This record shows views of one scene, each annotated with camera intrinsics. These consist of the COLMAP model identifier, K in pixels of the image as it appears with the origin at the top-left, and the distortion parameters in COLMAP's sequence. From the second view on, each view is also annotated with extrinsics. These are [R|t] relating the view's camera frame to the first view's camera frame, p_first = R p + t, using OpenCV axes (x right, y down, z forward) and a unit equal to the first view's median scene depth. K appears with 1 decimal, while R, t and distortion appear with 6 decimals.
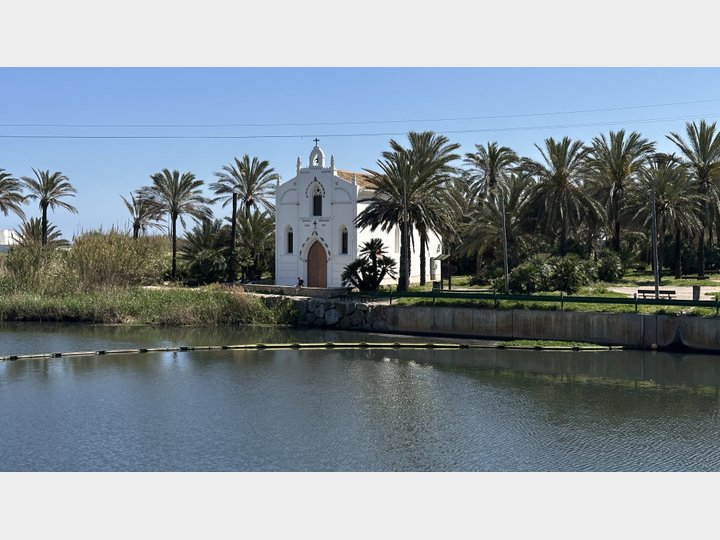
lens RADIAL K [[990.3, 0, 360.0], [0, 990.3, 270.0], [0, 0, 1]] dist [0.109986, 0.024885]
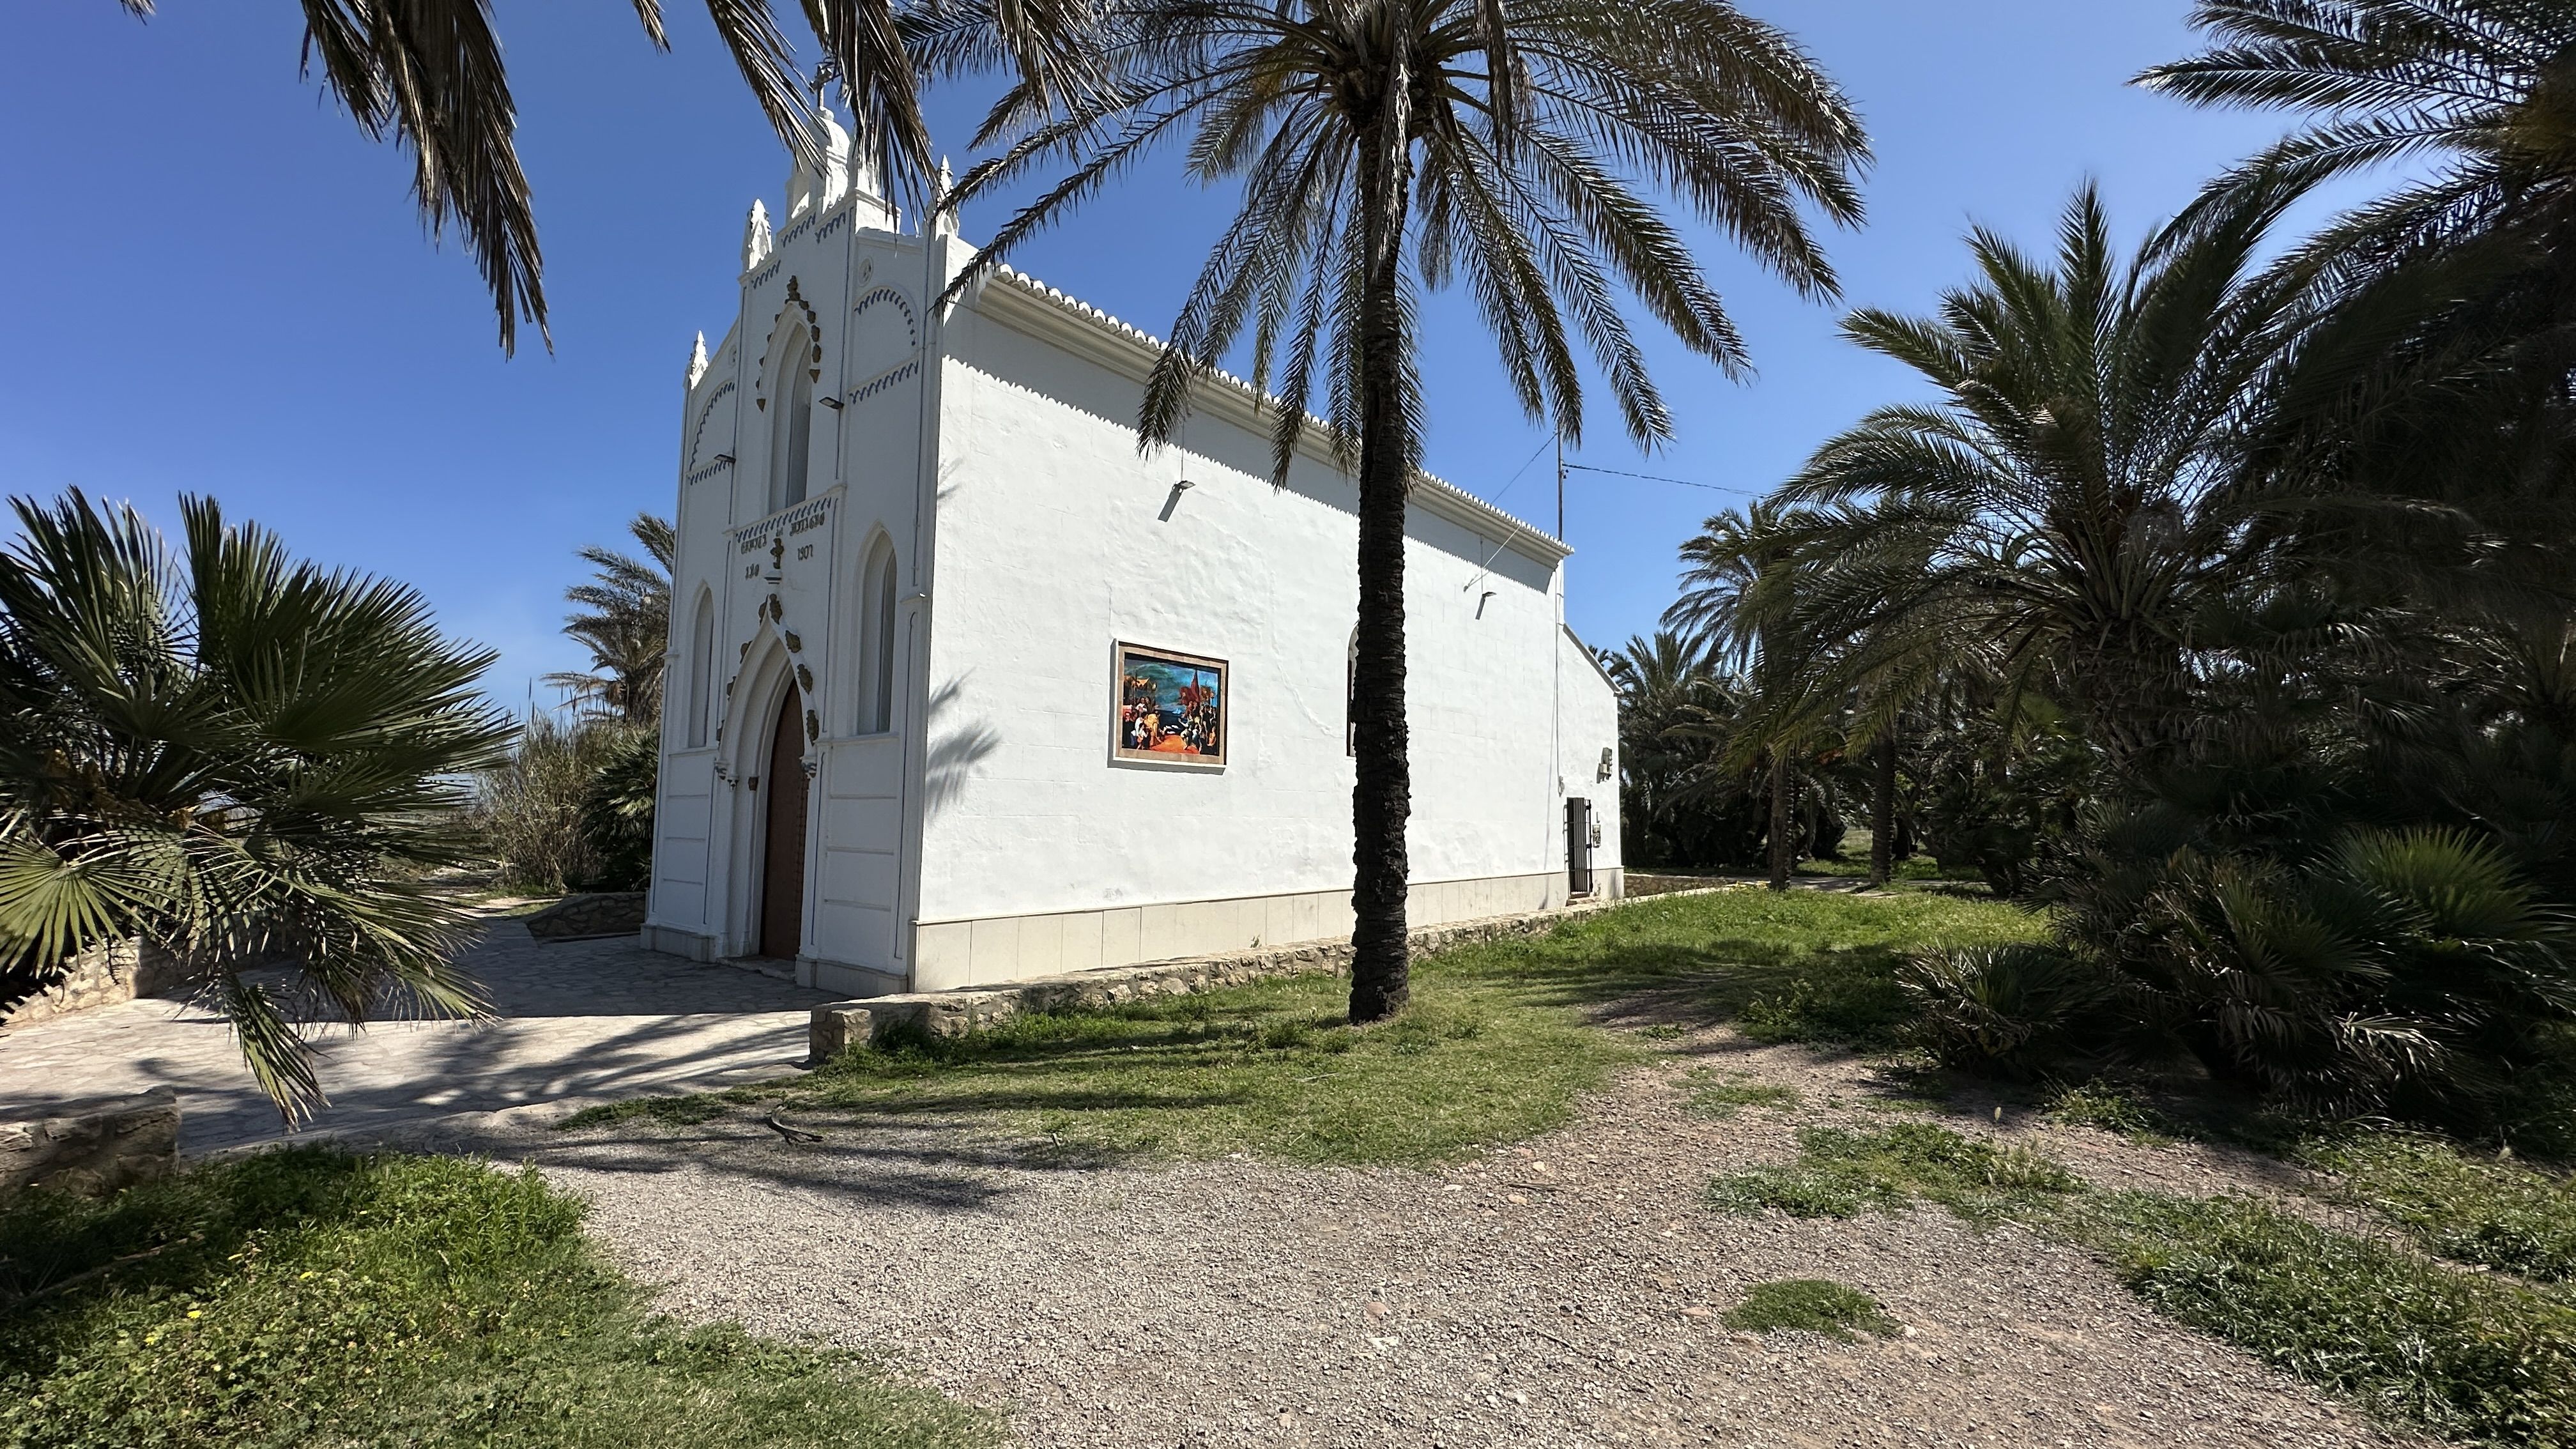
lens RADIAL K [[1032.1, 0, 1286.3], [0, 1032.1, 713.7], [0, 0, 1]] dist [-0.000482, -0.000033]
pose [[0.969617, -0.014988, -0.244169, 0.083580], [-0.016168, 0.992013, -0.125099, -0.000469], [0.244093, 0.125245, 0.961630, 0.934841]]
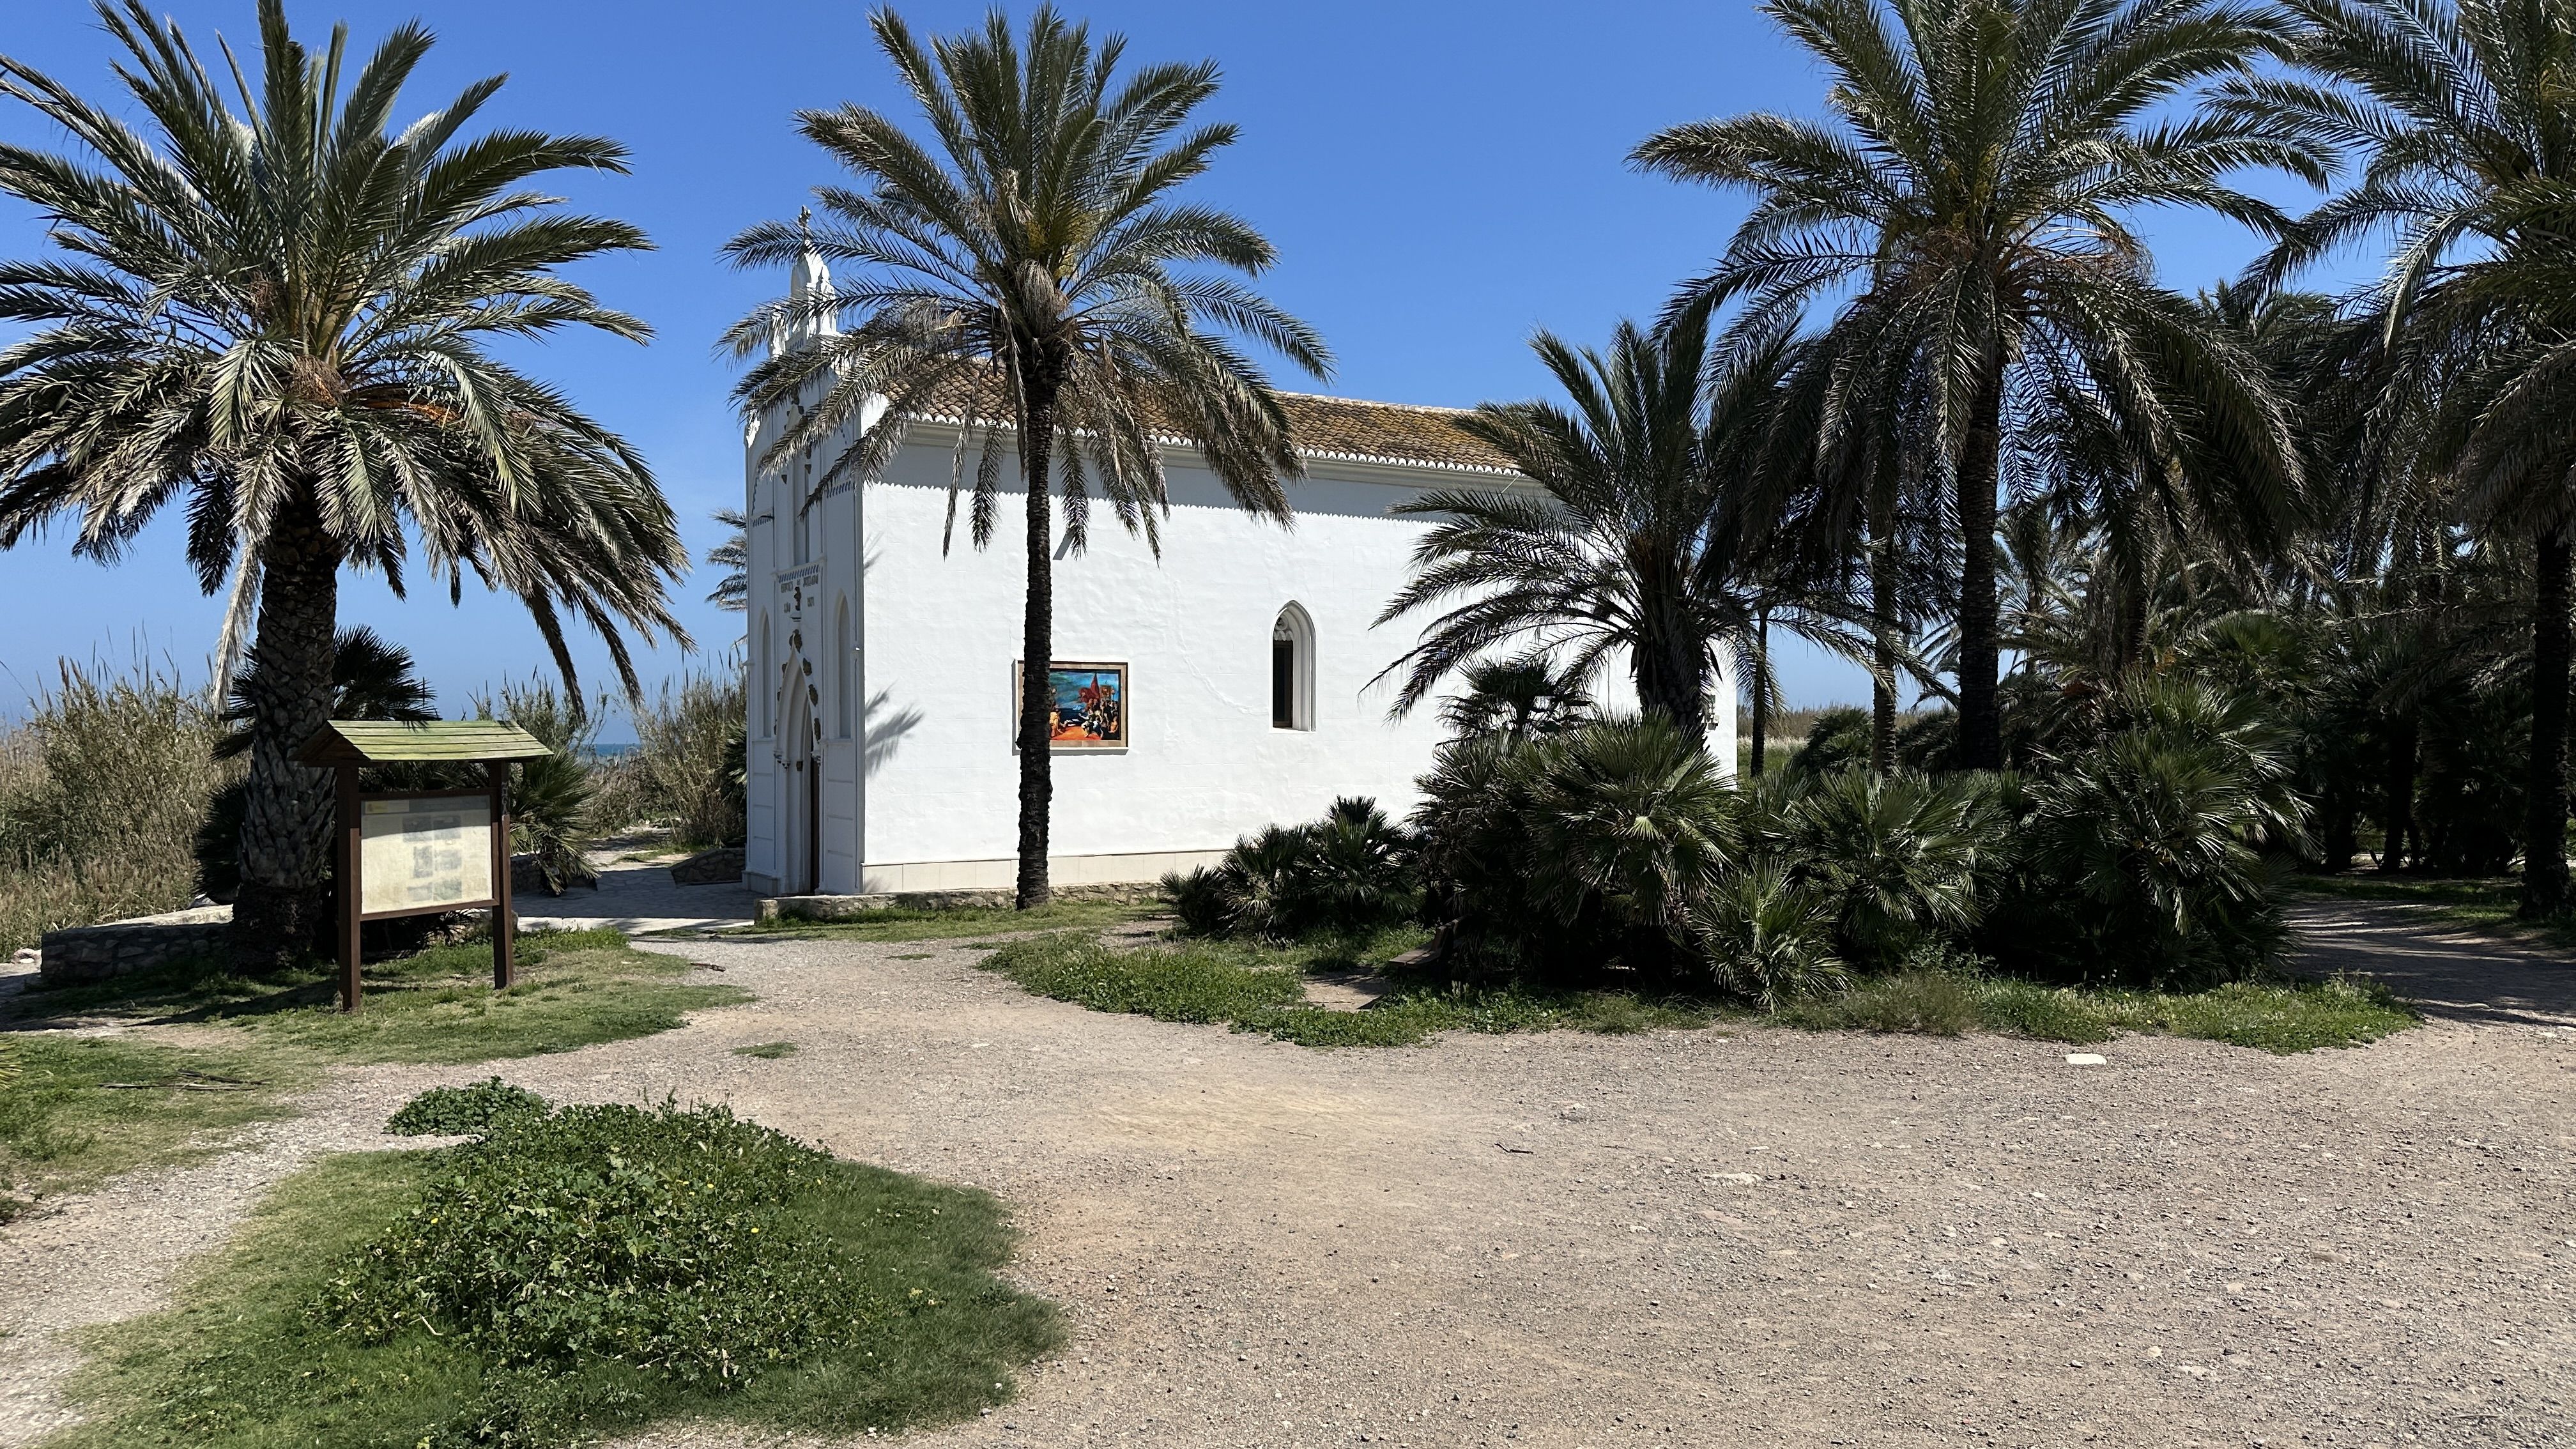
lens RADIAL K [[1793.0, 0, 1288.0], [0, 1793.0, 724.5], [0, 0, 1]] dist [0.102096, -0.140039]
pose [[0.830616, -0.007481, -0.556796, 0.292446], [-0.010827, 0.999504, -0.029581, -0.008390], [0.556741, 0.030599, 0.830123, 0.790636]]
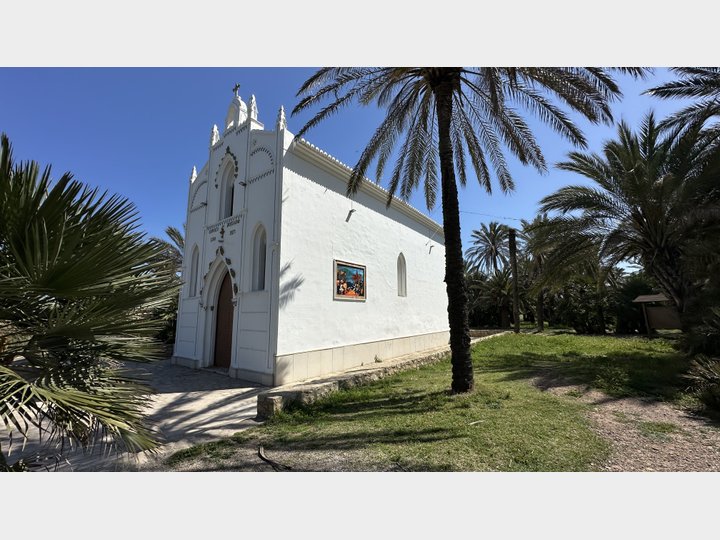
lens RADIAL K [[288.3, 0, 360.1], [0, 288.3, 266.8], [0, 0, 1]] dist [-0.000855, -0.000054]
pose [[0.979490, -0.044173, -0.196593, 0.055439], [0.006664, 0.982242, -0.187501, -0.002022], [0.201385, 0.182345, 0.962390, 0.952460]]
